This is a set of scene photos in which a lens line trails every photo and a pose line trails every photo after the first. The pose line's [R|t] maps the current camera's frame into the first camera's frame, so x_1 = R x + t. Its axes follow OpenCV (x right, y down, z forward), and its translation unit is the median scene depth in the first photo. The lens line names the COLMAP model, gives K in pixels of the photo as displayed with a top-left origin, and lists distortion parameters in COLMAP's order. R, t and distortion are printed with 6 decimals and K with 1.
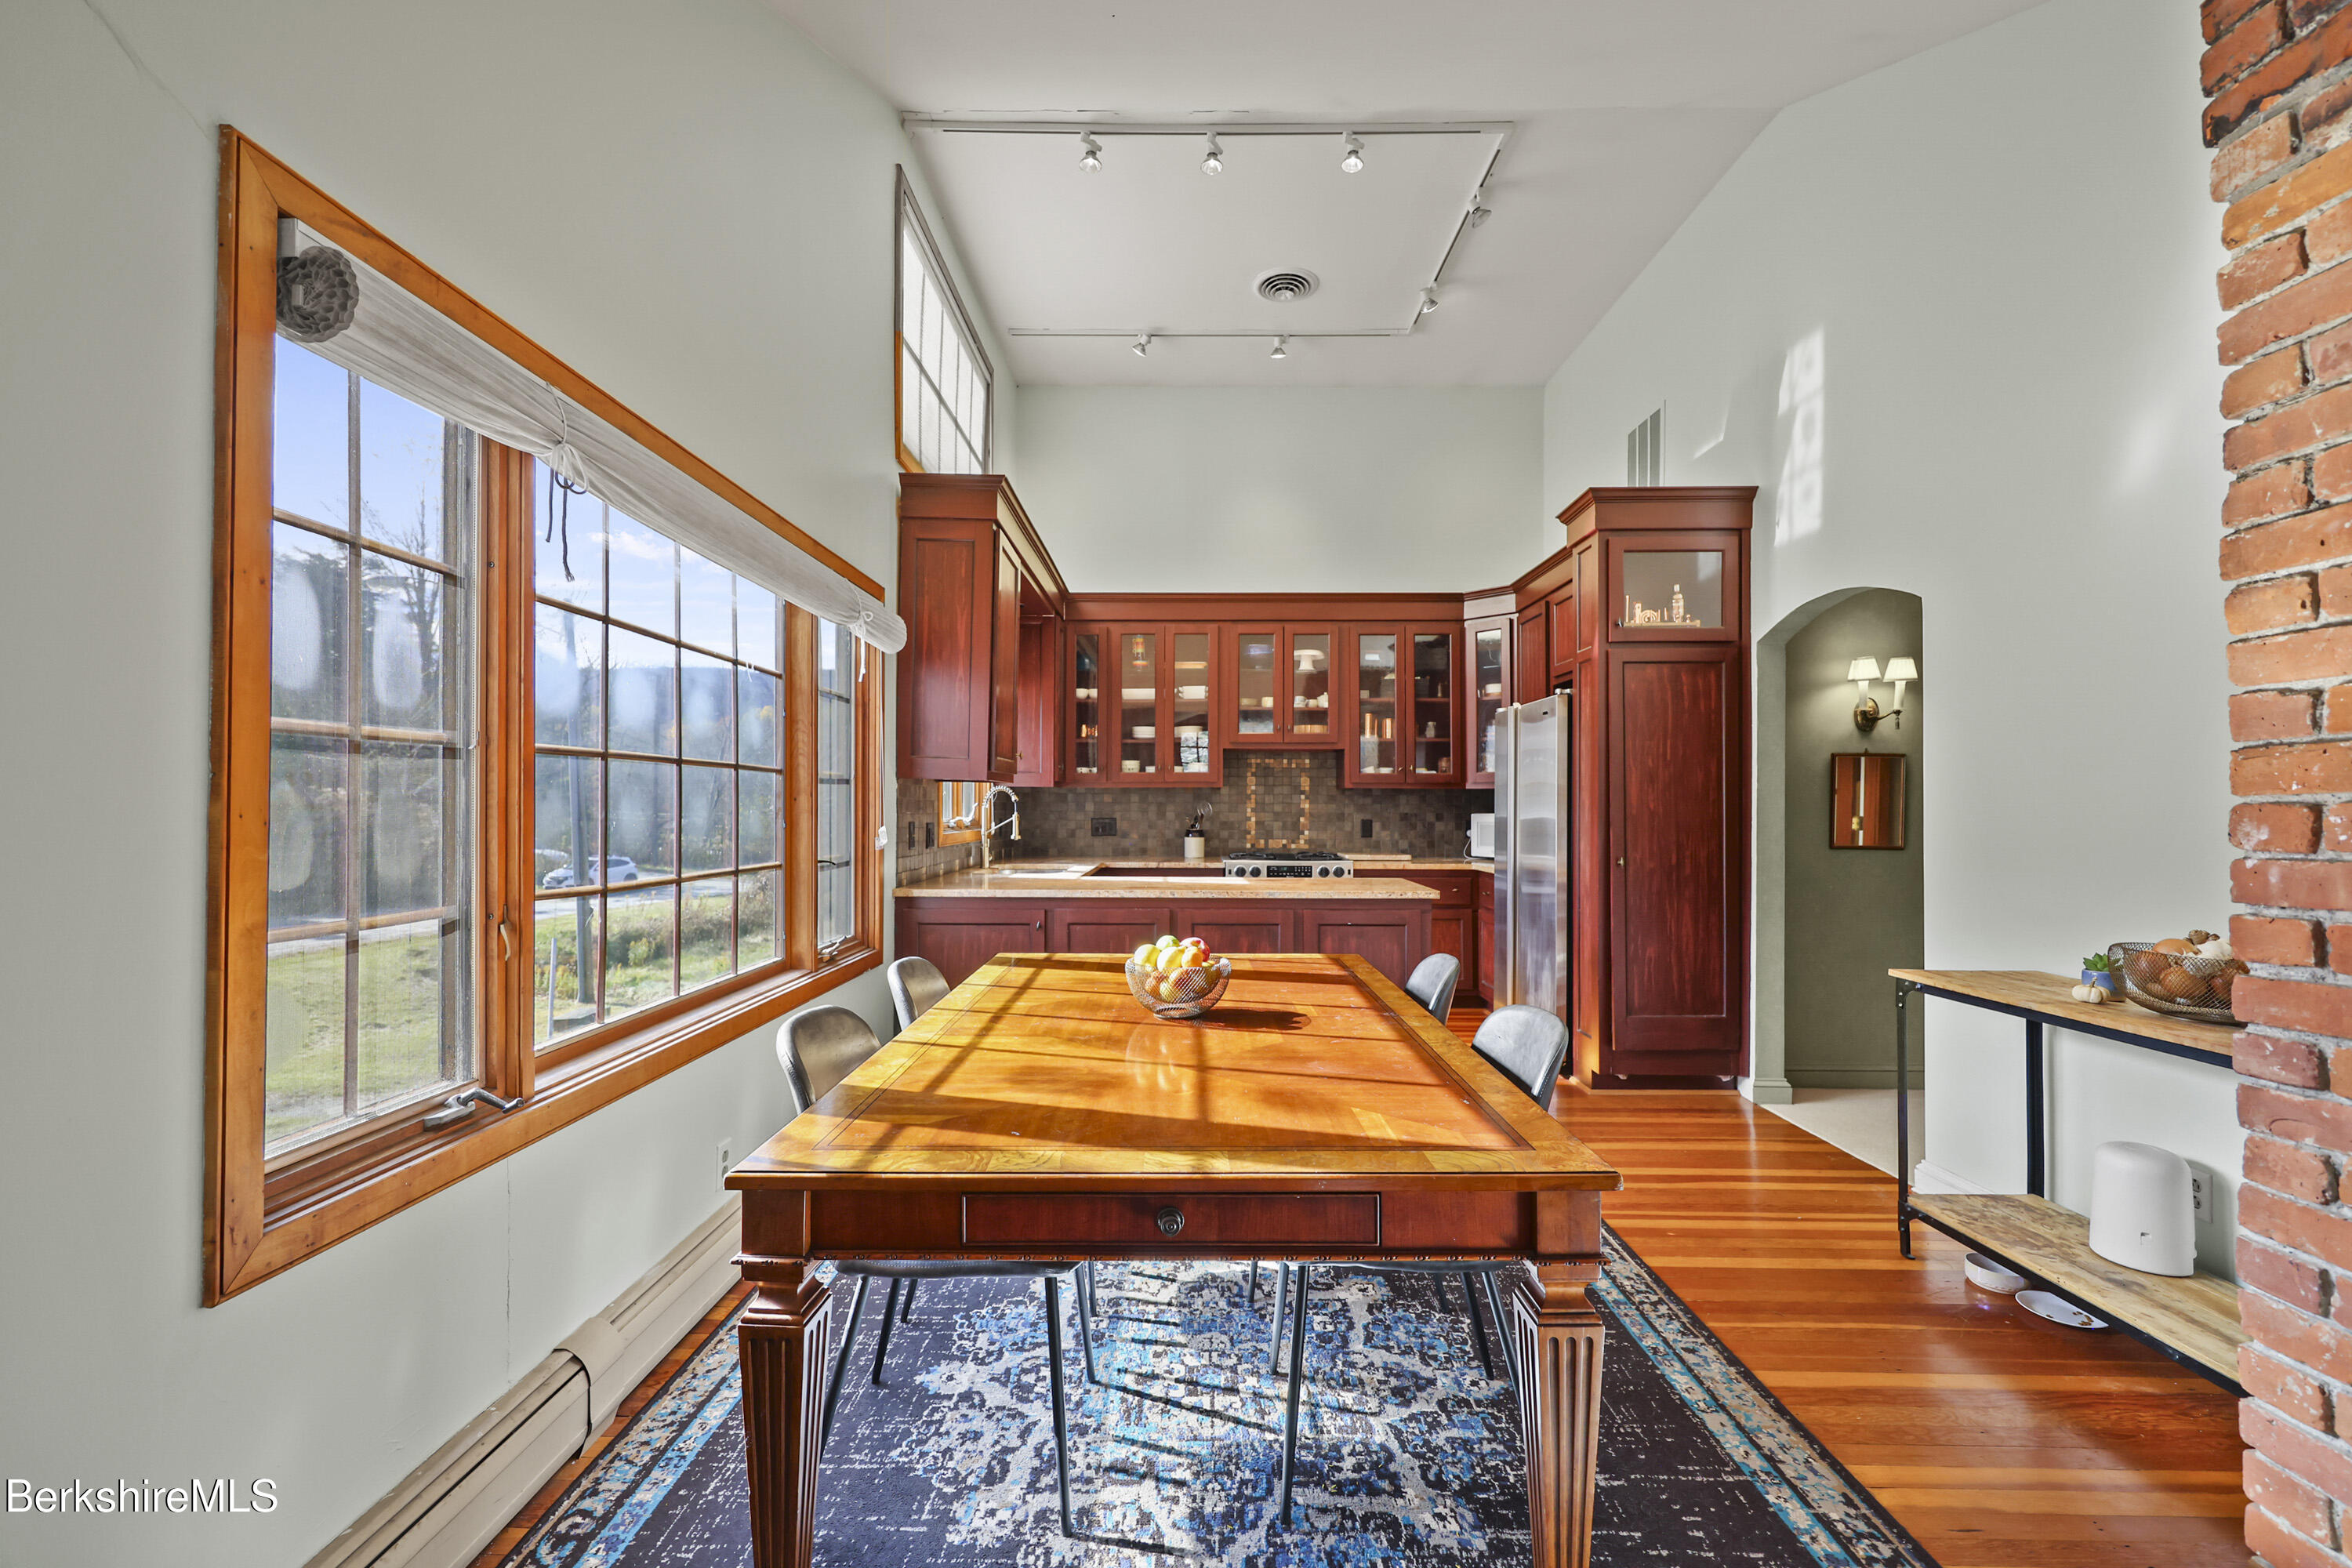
lens RADIAL K [[957.3, 0, 1156.6], [0, 957.3, 796.7], [0, 0, 1]] dist [-0.004445, 0.000433]
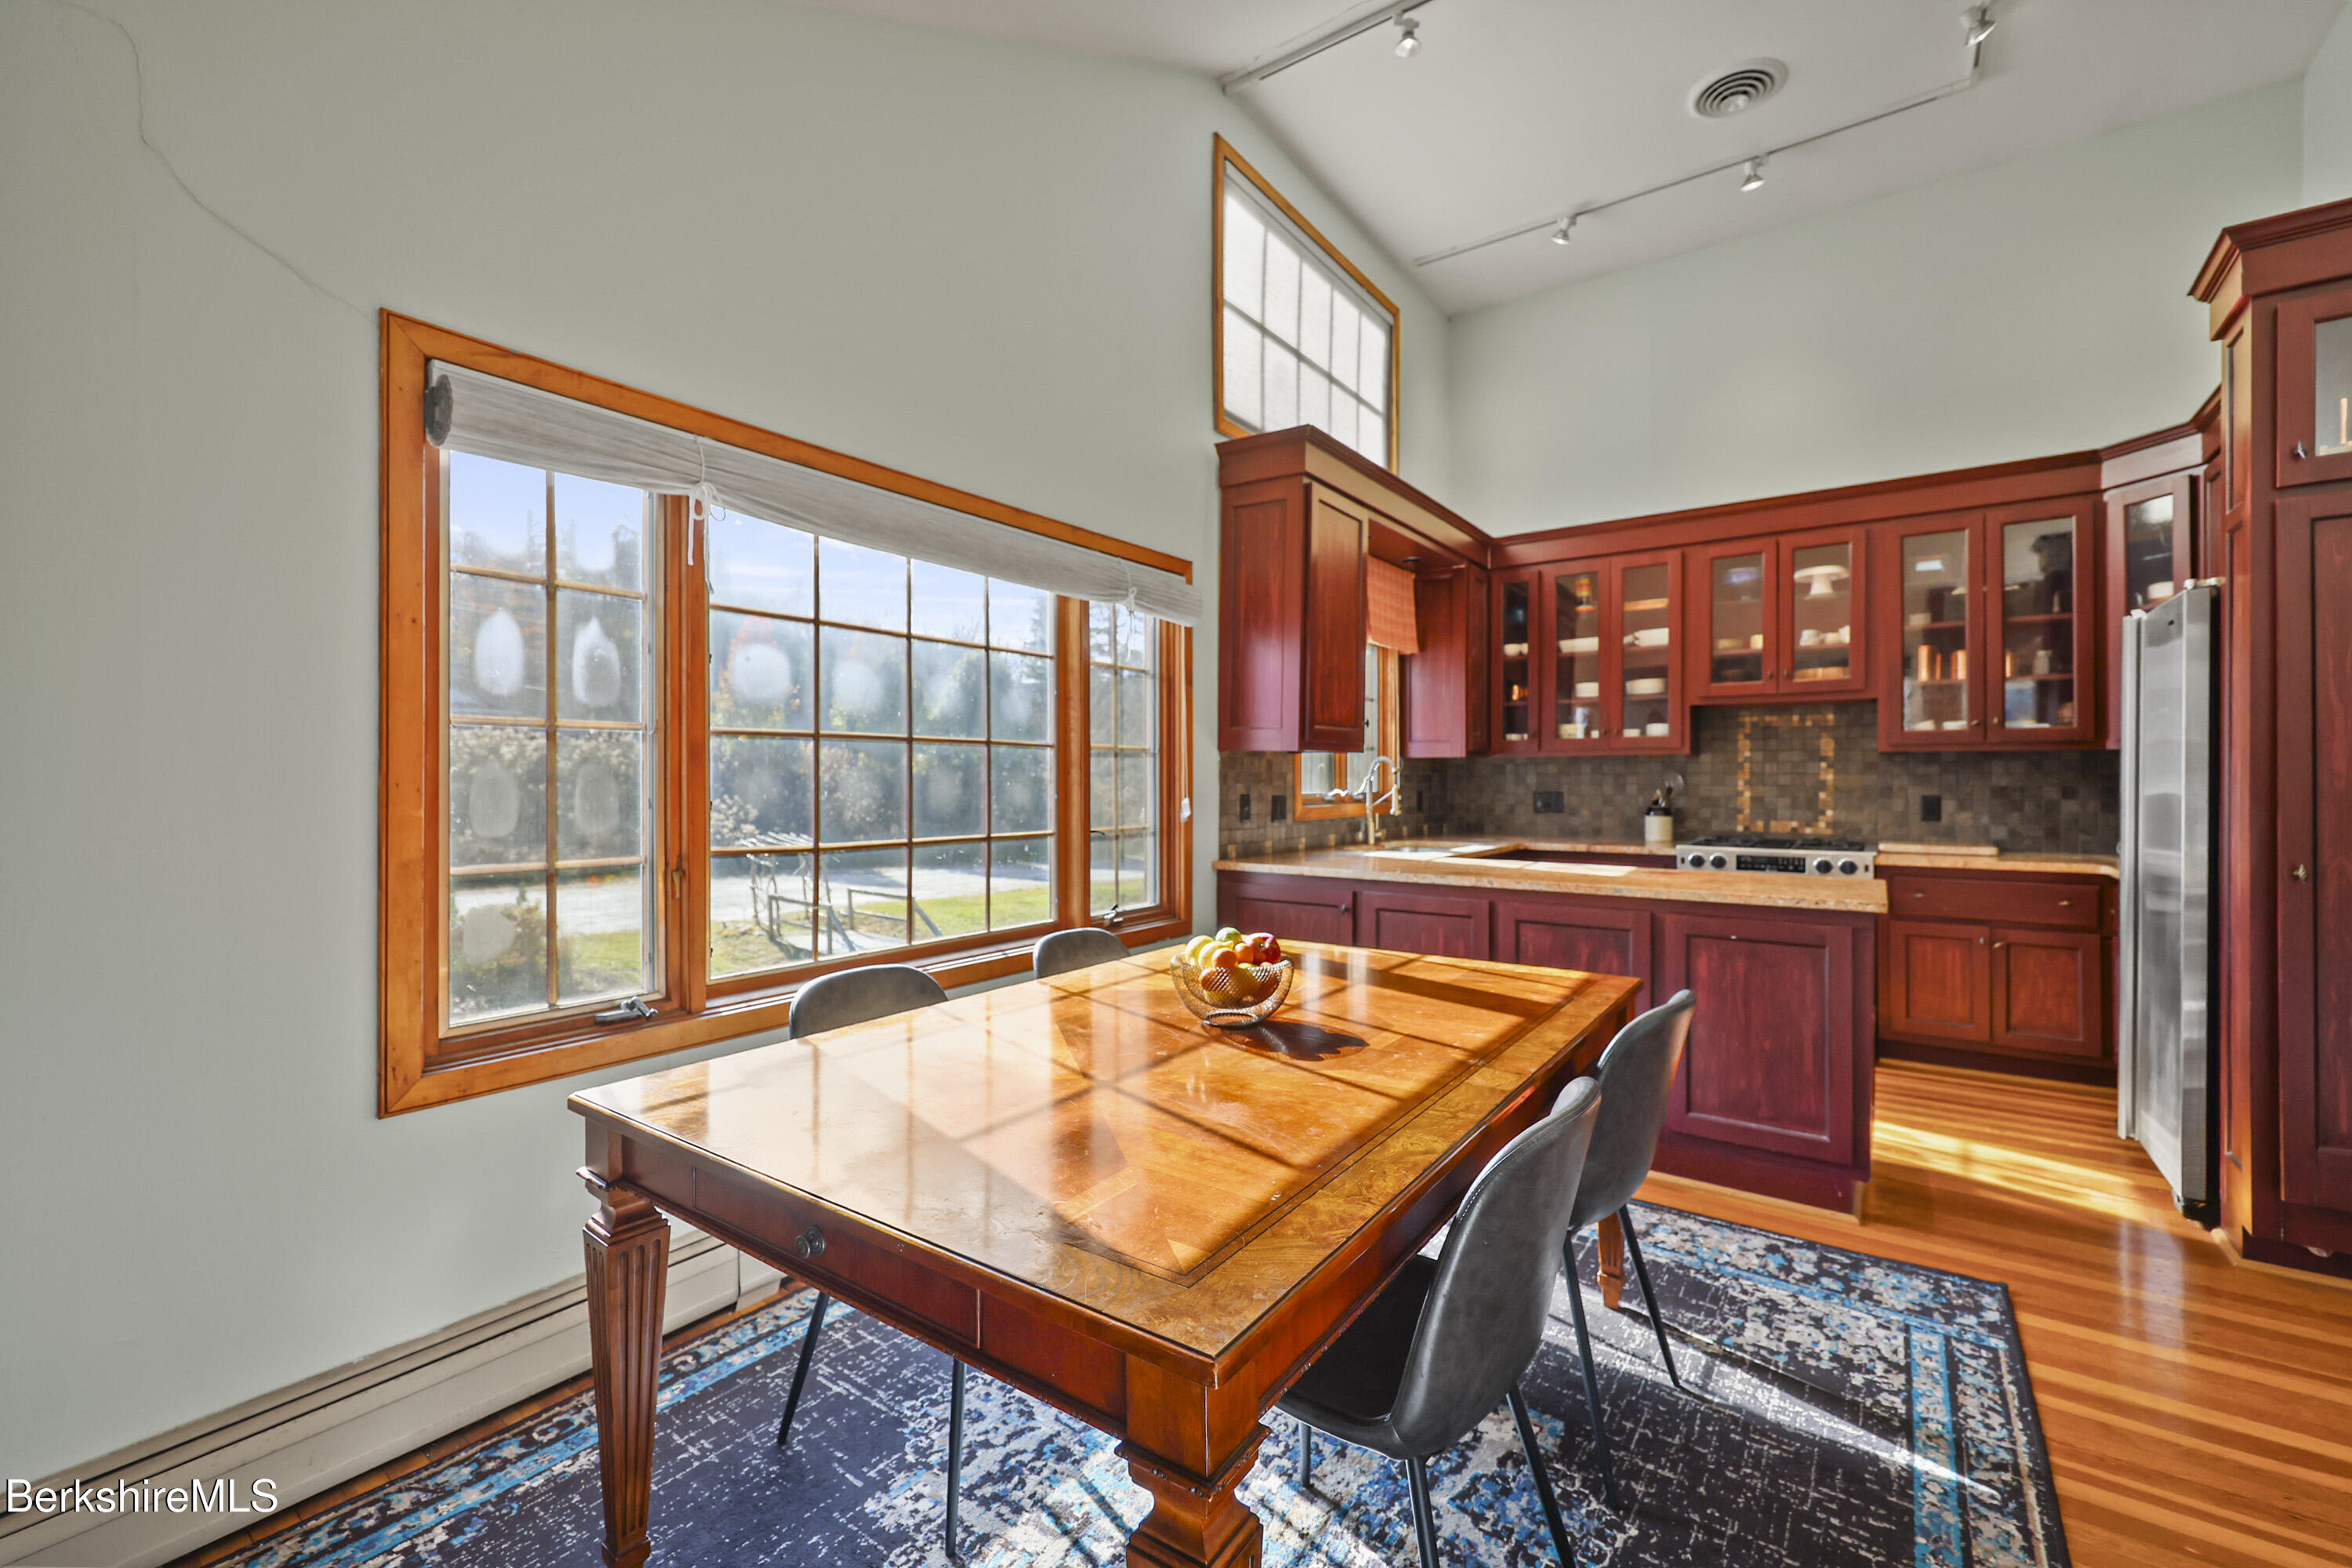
lens RADIAL K [[957.3, 0, 1172.3], [0, 957.3, 780.3], [0, 0, 1]] dist [-0.004445, 0.000433]
pose [[0.818875, -0.002349, -0.573968, 0.194239], [0.008312, 0.999935, 0.007766, 0.002669], [0.573912, -0.011130, 0.818841, 0.114133]]
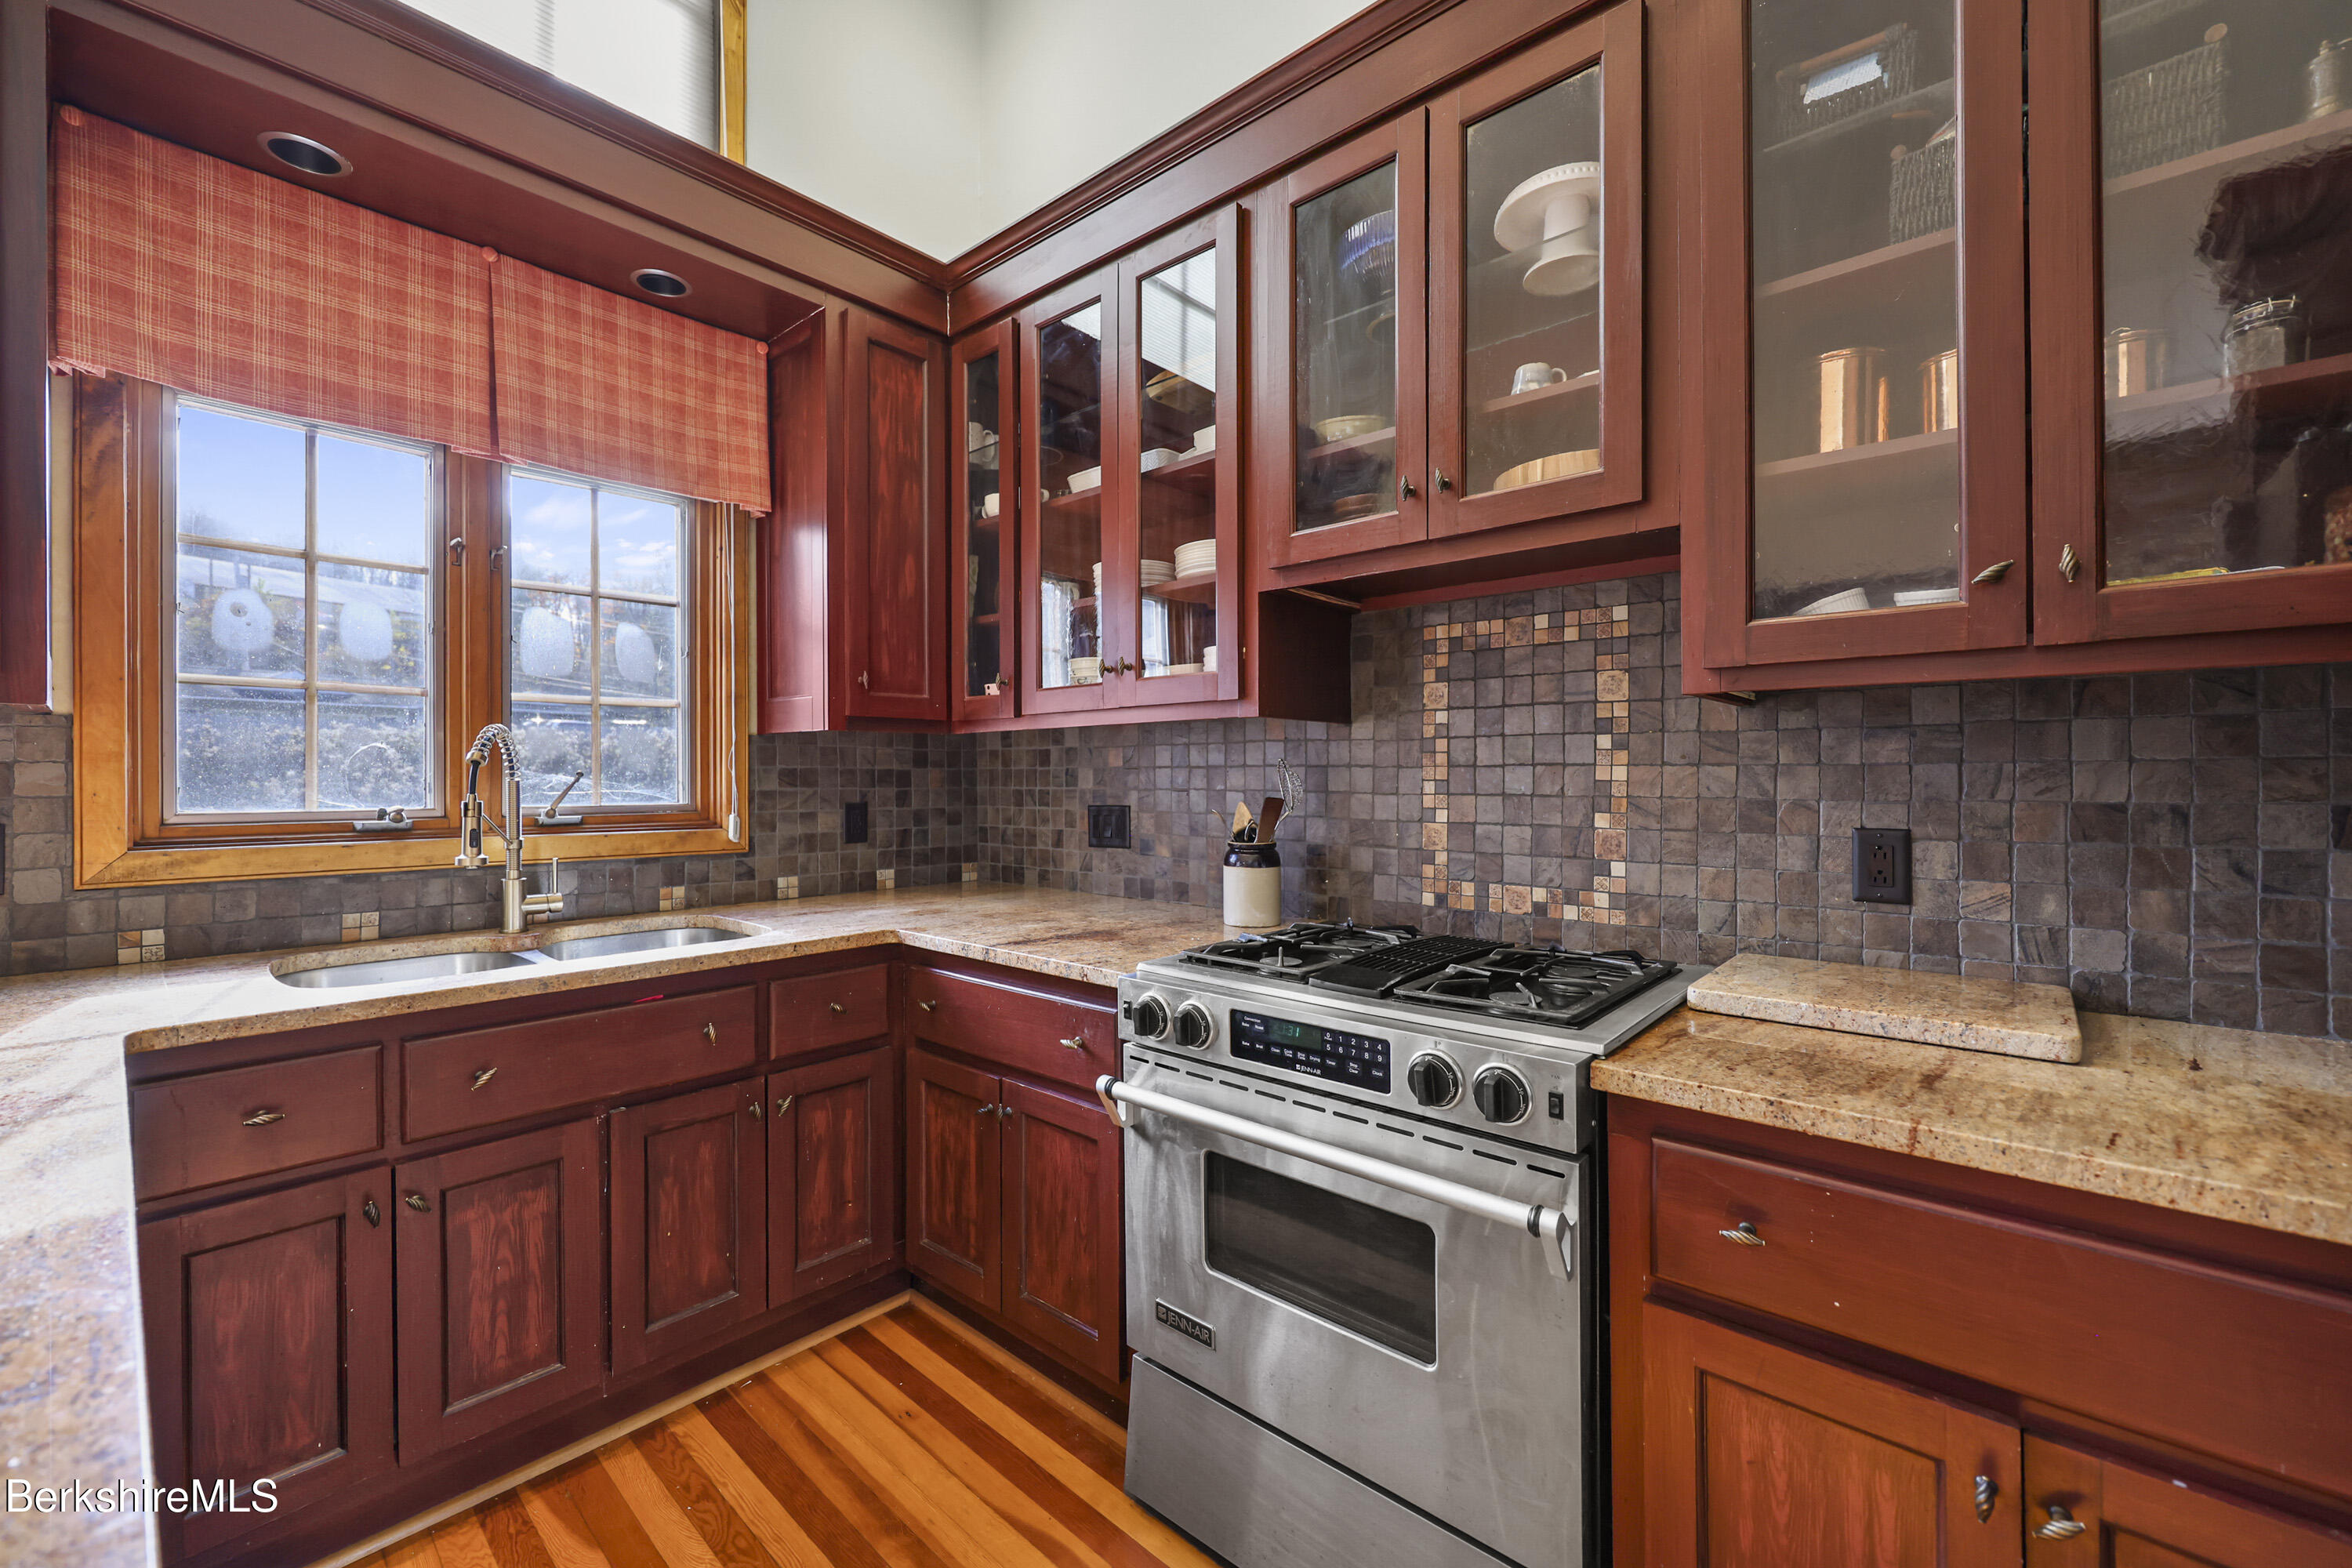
lens RADIAL K [[957.3, 0, 1160.4], [0, 957.3, 775.1], [0, 0, 1]] dist [-0.004445, 0.000433]
pose [[0.761840, -0.005020, -0.647745, 0.278157], [0.009274, 0.999952, 0.003158, 0.009543], [0.647699, -0.008413, 0.761850, 0.826790]]
